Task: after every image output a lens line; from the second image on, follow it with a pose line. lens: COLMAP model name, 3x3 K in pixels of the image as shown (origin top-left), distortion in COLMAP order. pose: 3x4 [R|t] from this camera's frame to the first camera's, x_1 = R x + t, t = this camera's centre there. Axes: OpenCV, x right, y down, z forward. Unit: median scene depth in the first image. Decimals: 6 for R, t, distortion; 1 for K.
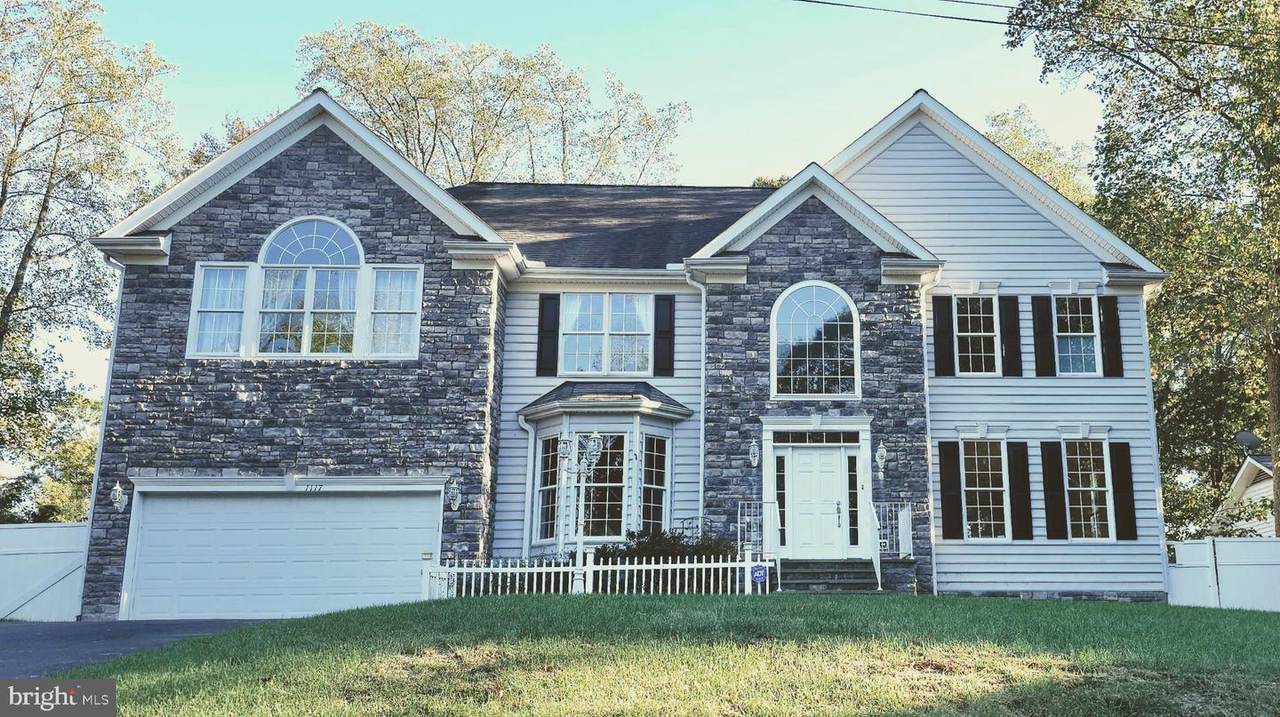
lens RADIAL K [[1164.6, 0, 641.2], [0, 1164.6, 356.3], [0, 0, 1]] dist [0.000729, 0.000000]
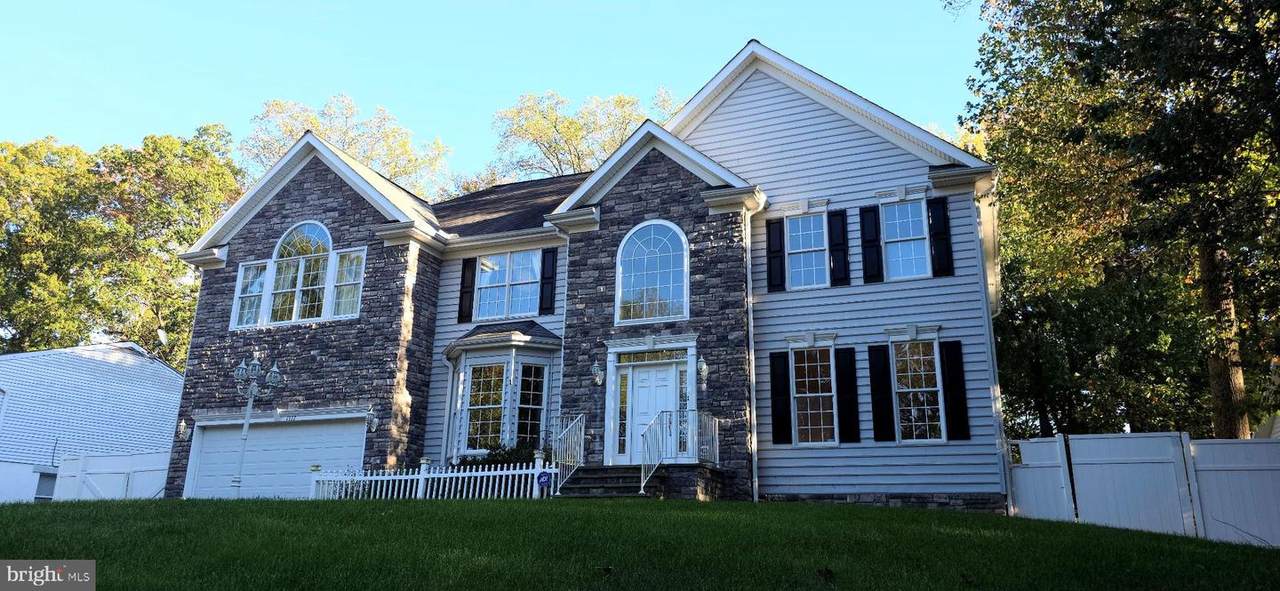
lens RADIAL K [[783.1, 0, 641.2], [0, 783.1, 297.4], [0, 0, 1]] dist [0.004642, -0.000586]
pose [[0.924937, -0.095684, -0.367881, 0.422835], [0.079175, 0.995069, -0.059747, 0.056946], [0.371784, 0.026135, 0.927951, 0.289203]]
